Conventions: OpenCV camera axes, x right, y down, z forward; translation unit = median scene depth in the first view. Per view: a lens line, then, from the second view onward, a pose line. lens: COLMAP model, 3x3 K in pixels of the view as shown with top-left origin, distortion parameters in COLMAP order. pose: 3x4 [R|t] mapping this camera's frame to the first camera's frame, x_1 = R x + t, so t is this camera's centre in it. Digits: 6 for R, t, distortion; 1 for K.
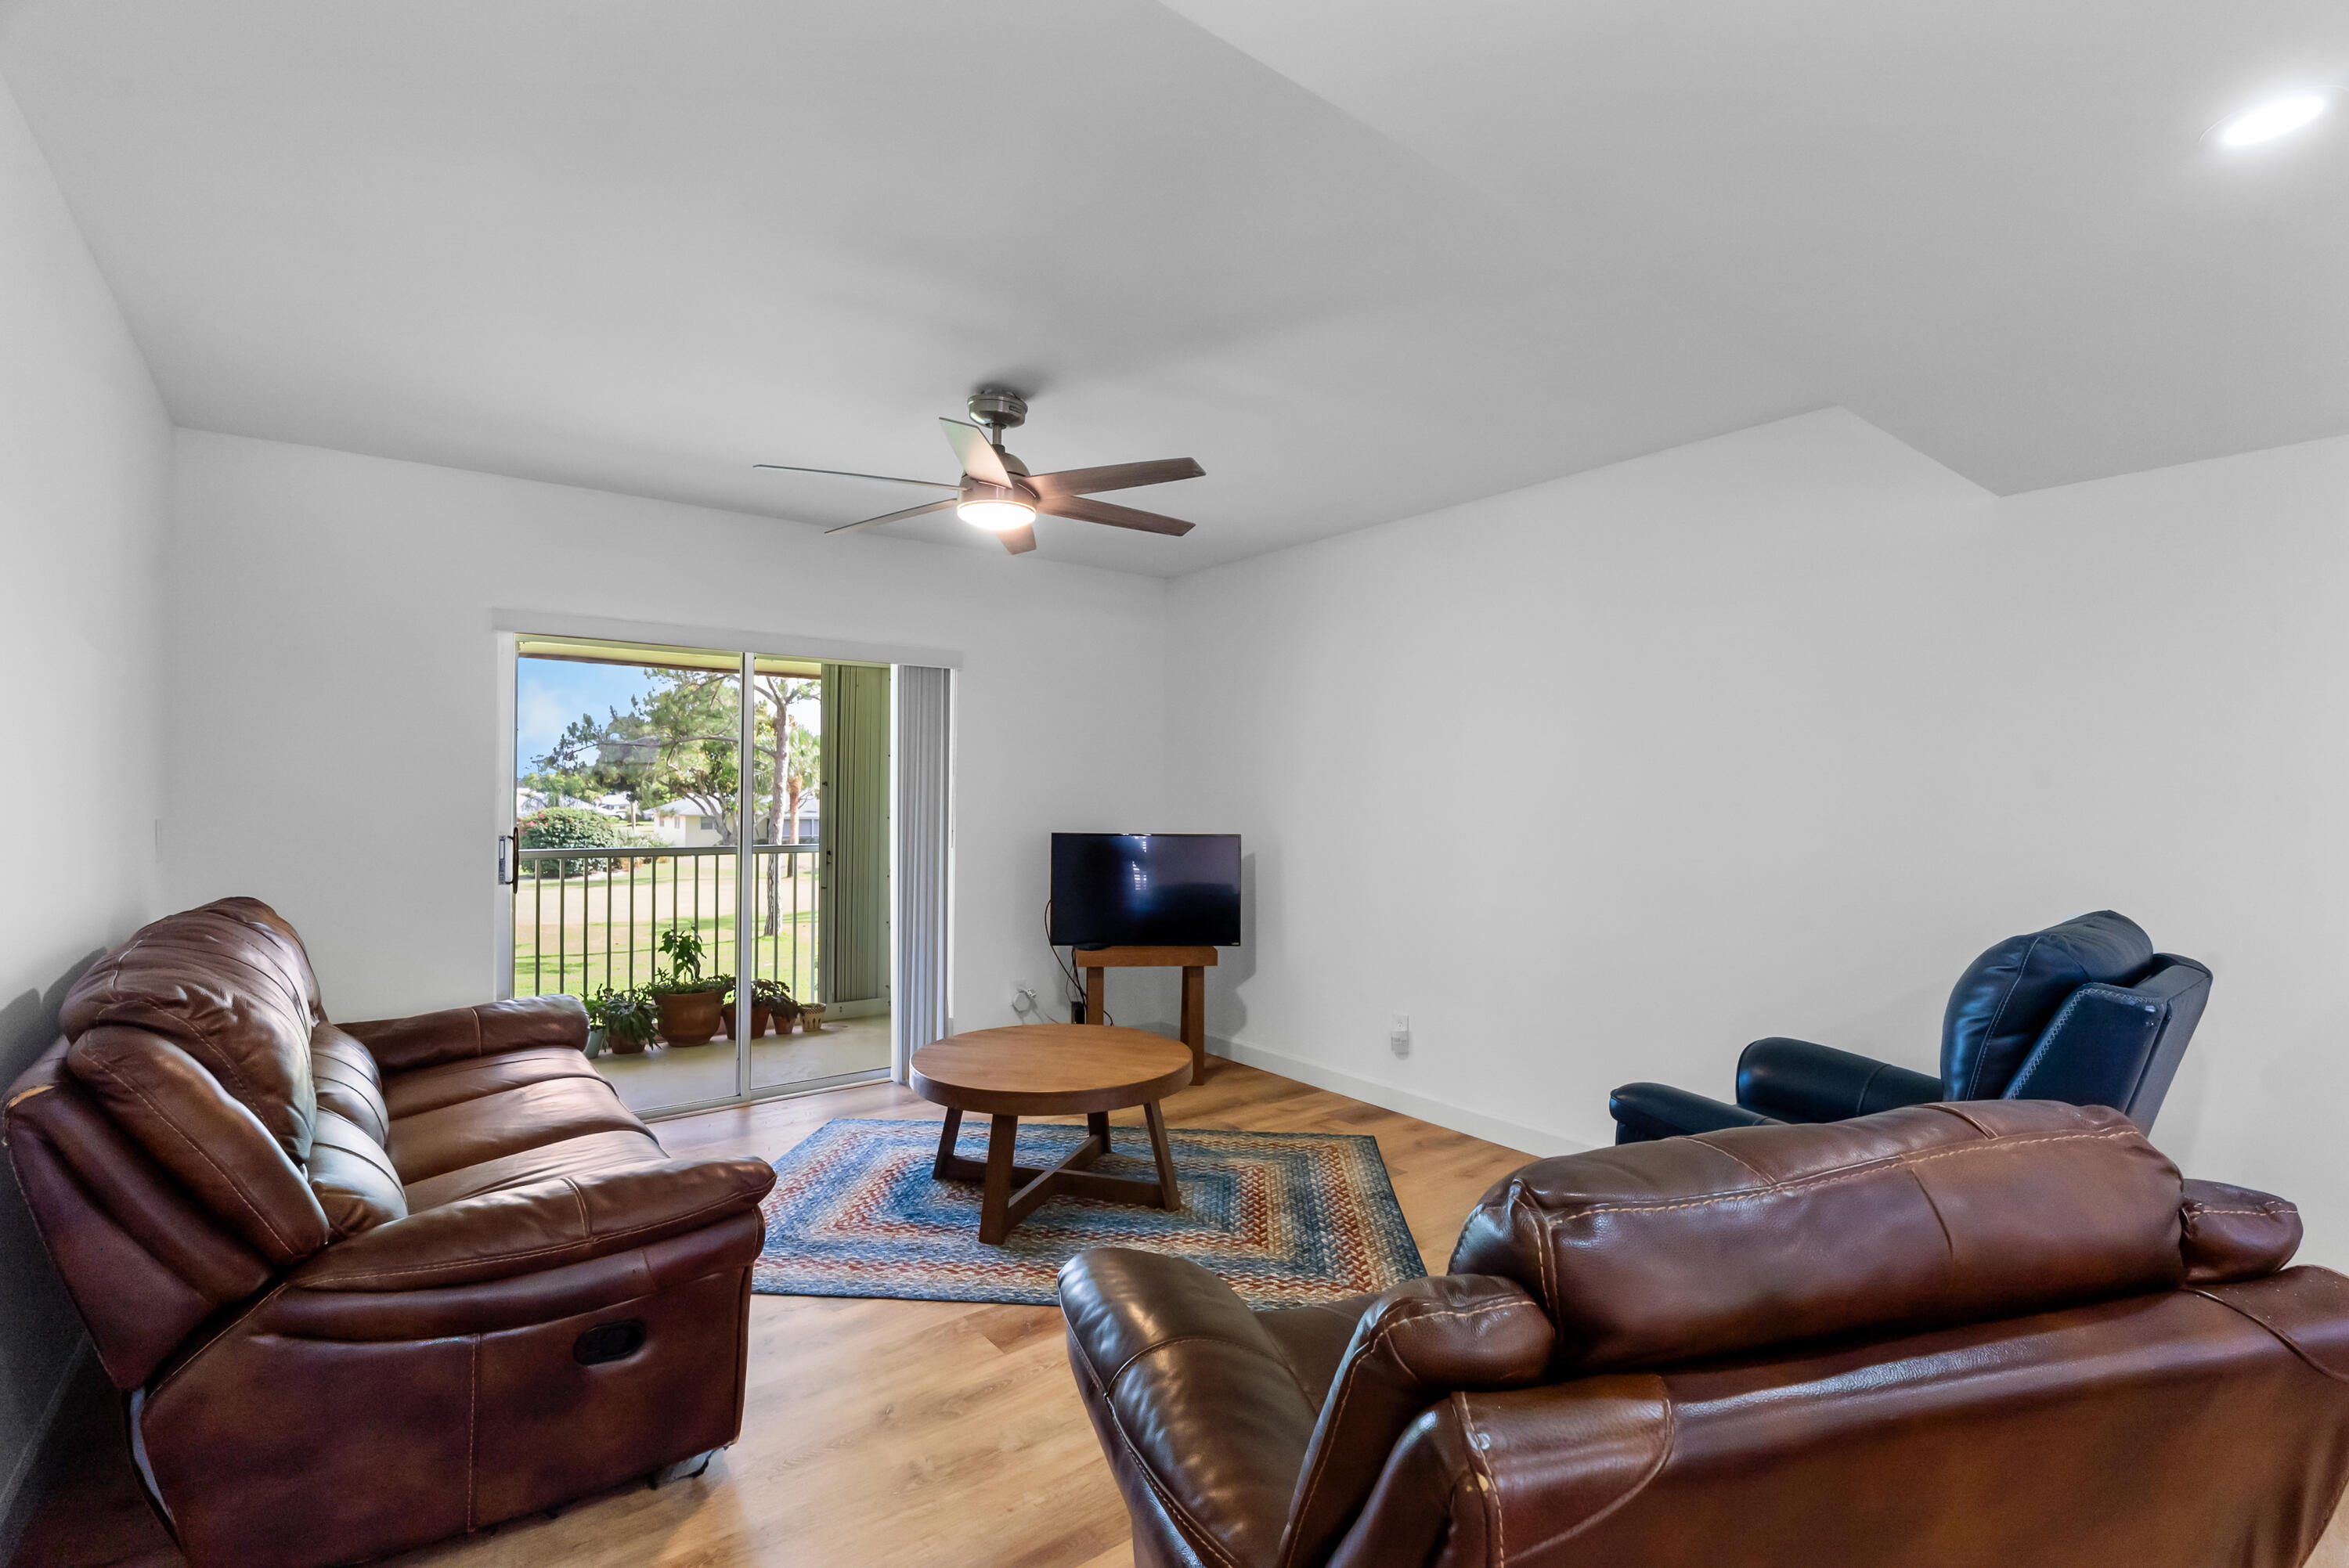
lens RADIAL K [[1056.1, 0, 1168.1], [0, 1056.1, 788.1], [0, 0, 1]] dist [0.001814, 0.001859]
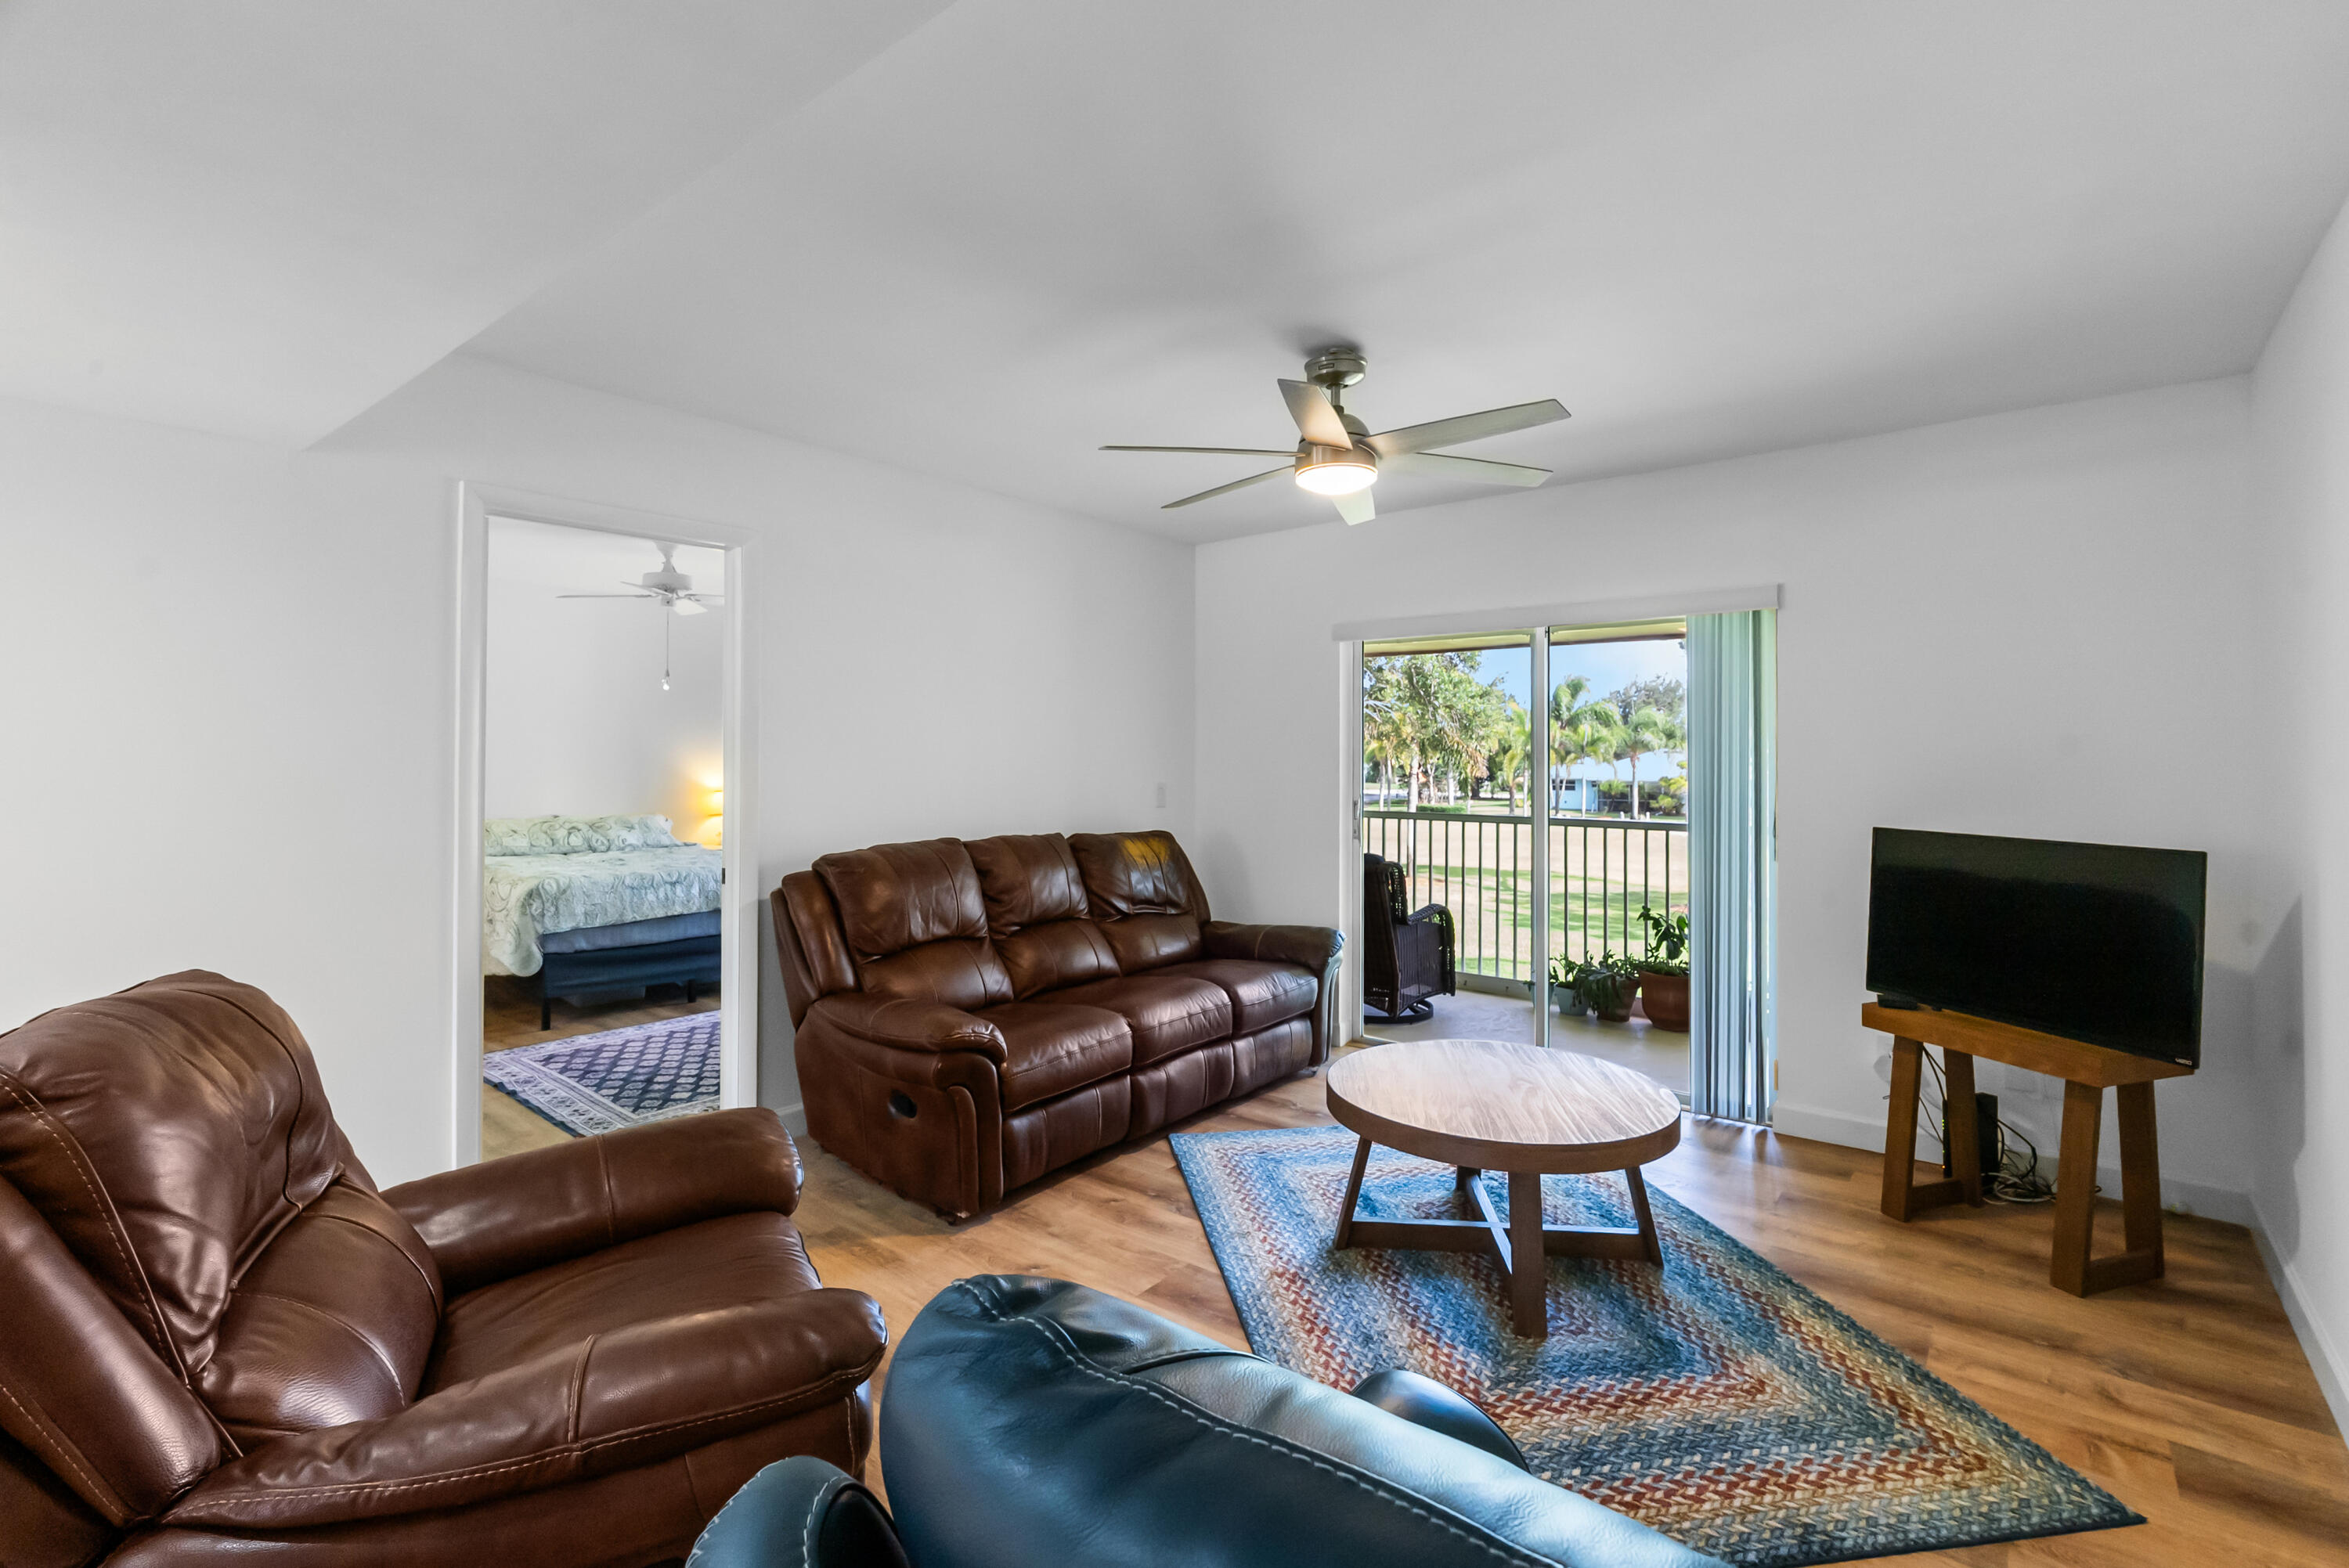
lens RADIAL K [[1056.1, 0, 1164.3], [0, 1056.1, 749.4], [0, 0, 1]] dist [0.001814, 0.001859]
pose [[0.227260, -0.010476, -0.973778, 0.559377], [0.009653, 0.999917, -0.008504, -0.008570], [0.973786, -0.007467, 0.227342, 0.482056]]
